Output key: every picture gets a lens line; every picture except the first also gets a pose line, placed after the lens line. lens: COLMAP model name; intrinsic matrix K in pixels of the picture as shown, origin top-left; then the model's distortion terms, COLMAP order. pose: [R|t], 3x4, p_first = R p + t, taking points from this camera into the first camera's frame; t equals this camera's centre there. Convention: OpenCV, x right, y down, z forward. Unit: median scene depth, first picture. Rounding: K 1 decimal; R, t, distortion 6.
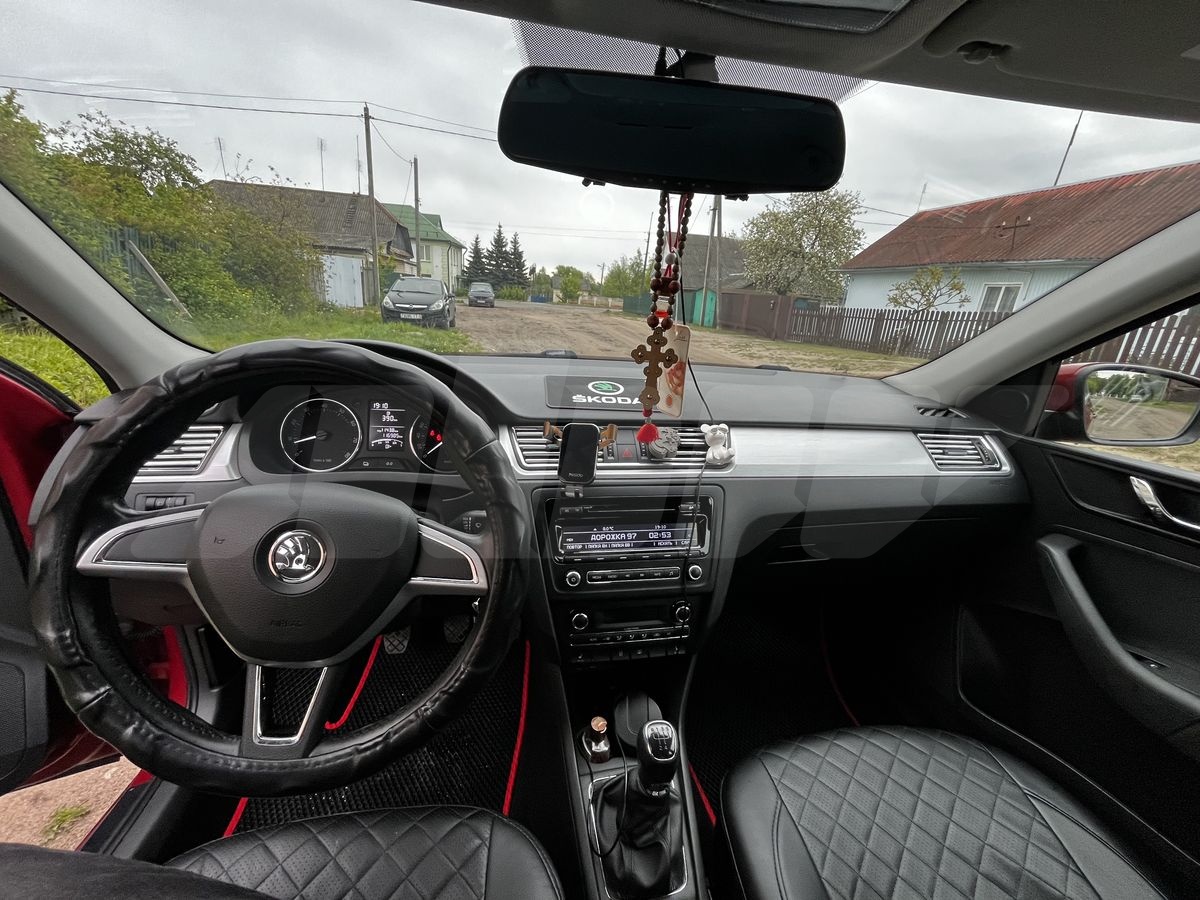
lens RADIAL K [[476.1, 0, 600.0], [0, 476.1, 450.0], [0, 0, 1]] dist [-0.006079, -0.000183]
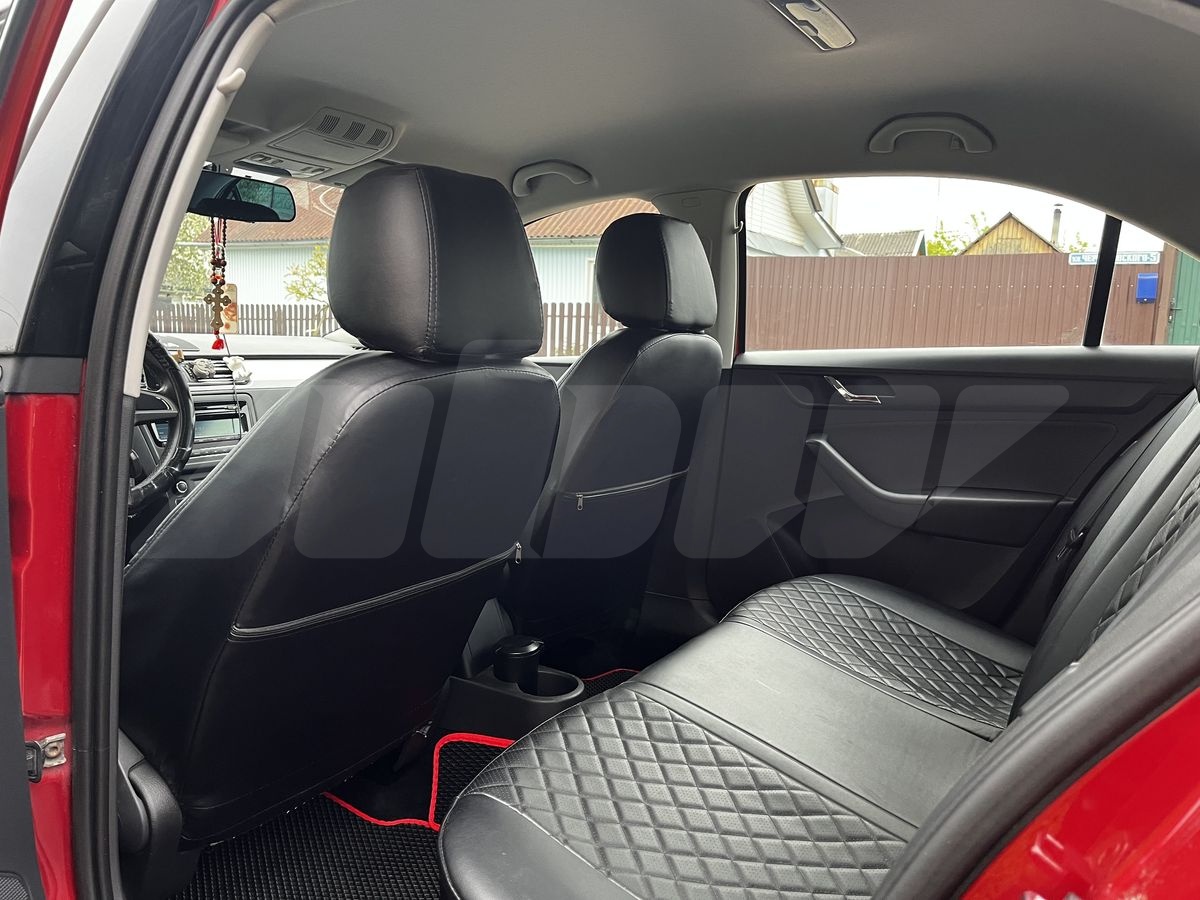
lens RADIAL K [[916.5, 0, 595.5], [0, 916.5, 456.7], [0, 0, 1]] dist [0.078639, -0.109017]
pose [[0.659333, -0.145900, 0.737559, -1.172457], [0.242953, 0.969706, -0.025364, 0.590885], [-0.711515, 0.195916, 0.674806, -1.647627]]
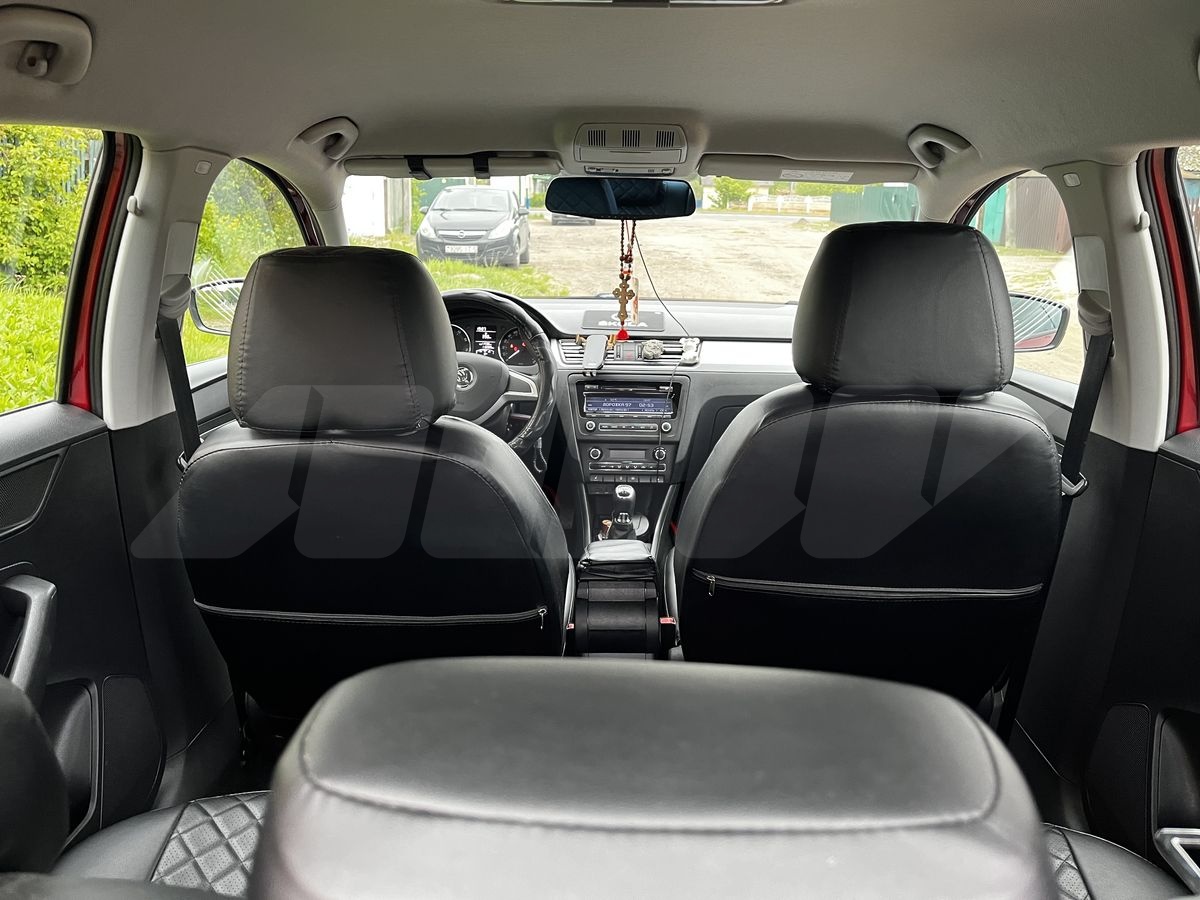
lens RADIAL K [[916.5, 0, 595.5], [0, 916.5, 456.7], [0, 0, 1]] dist [0.078639, -0.109017]
pose [[0.976153, 0.009691, -0.216866, 0.600514], [-0.017485, 0.999267, -0.034049, 0.438722], [0.216377, 0.037028, 0.975607, -1.952275]]
